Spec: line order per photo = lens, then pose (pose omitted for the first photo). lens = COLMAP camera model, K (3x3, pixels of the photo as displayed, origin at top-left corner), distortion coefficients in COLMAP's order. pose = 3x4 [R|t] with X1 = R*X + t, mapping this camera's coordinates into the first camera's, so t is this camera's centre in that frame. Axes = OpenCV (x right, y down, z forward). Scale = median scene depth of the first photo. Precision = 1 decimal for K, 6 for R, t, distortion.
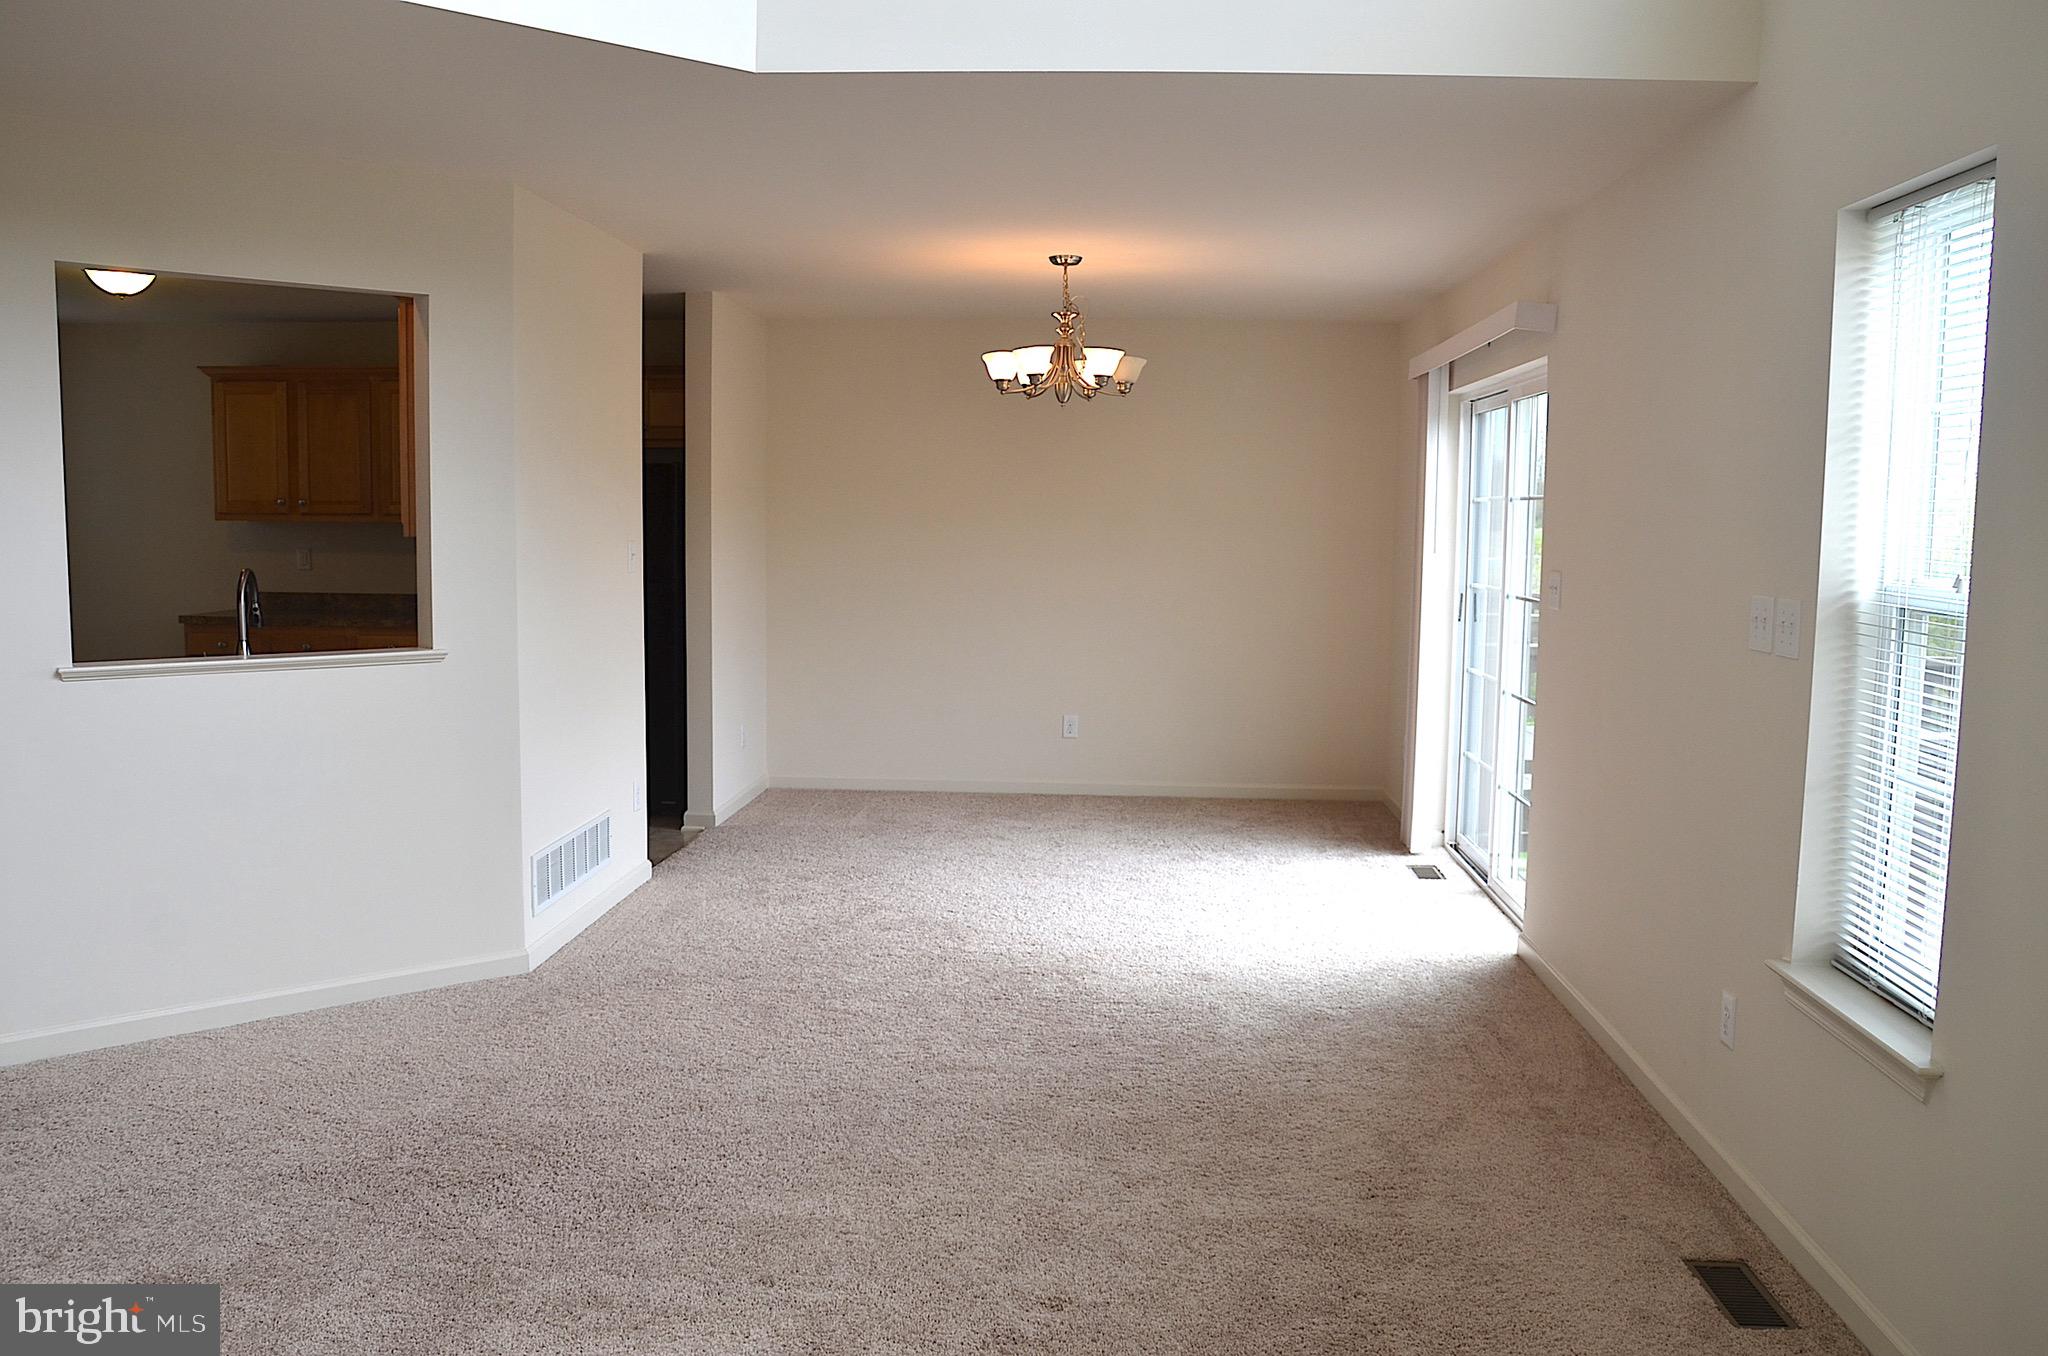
lens RADIAL K [[1636.5, 0, 1024.6], [0, 1636.5, 695.7], [0, 0, 1]] dist [-0.156197, 0.144592]
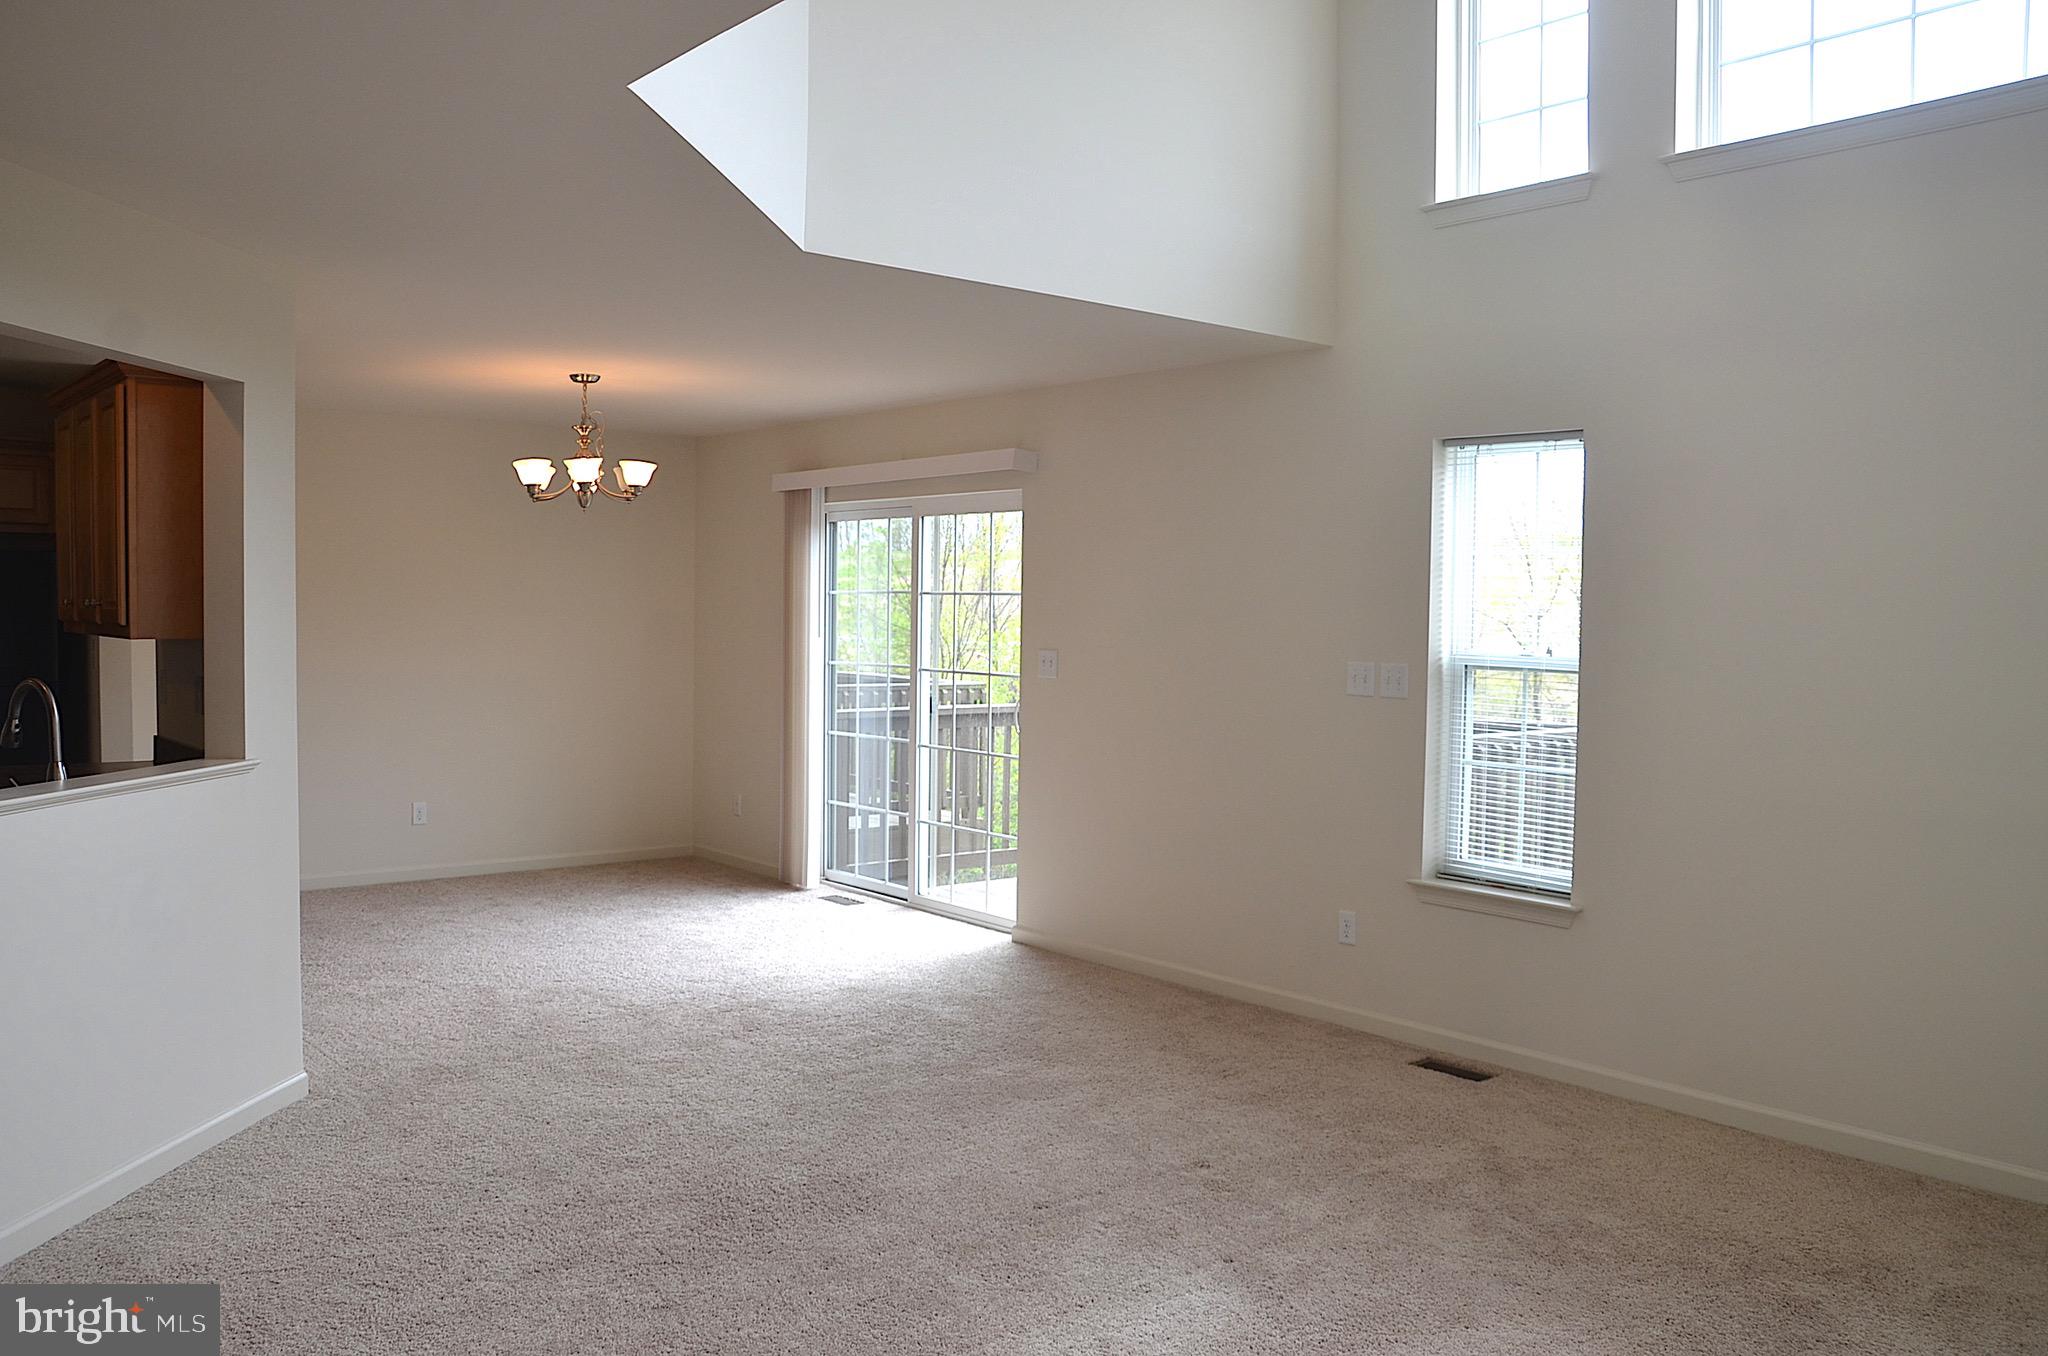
lens RADIAL K [[1636.5, 0, 1024.6], [0, 1636.5, 695.7], [0, 0, 1]] dist [-0.156197, 0.144592]
pose [[0.728971, -0.040217, 0.683362, -0.632319], [0.072062, 0.997234, -0.018183, -0.015354], [-0.680741, 0.062499, 0.729853, 0.013889]]
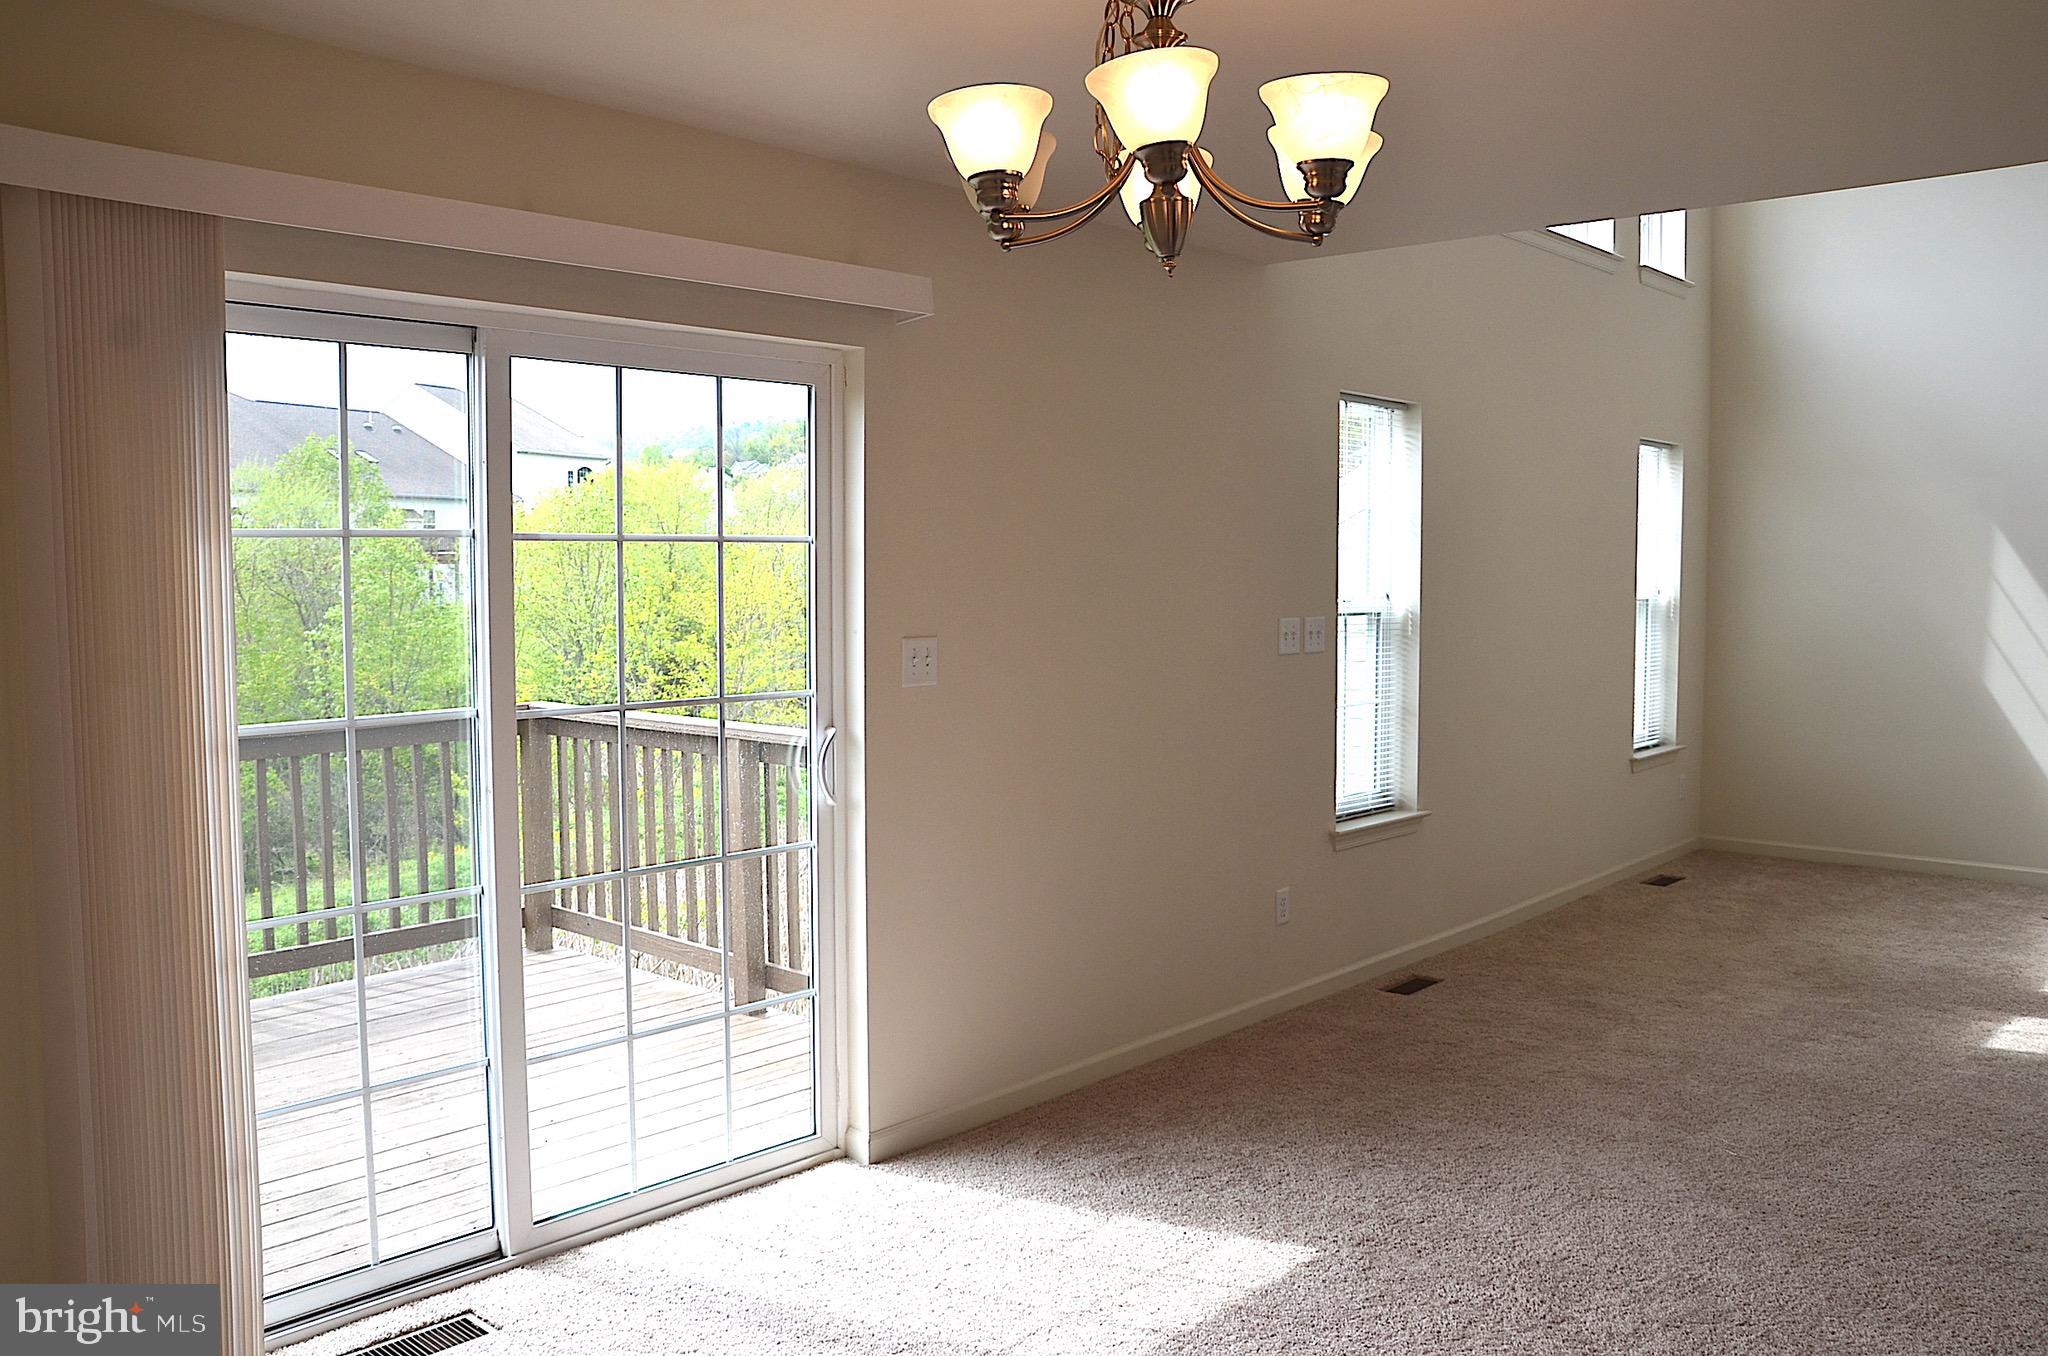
lens RADIAL K [[1636.5, 0, 1024.6], [0, 1636.5, 695.7], [0, 0, 1]] dist [-0.156197, 0.144592]
pose [[-0.786762, -0.048034, 0.615384, -0.201555], [0.068132, 0.984118, 0.163921, -0.177413], [-0.613484, 0.170894, -0.770994, 1.608095]]
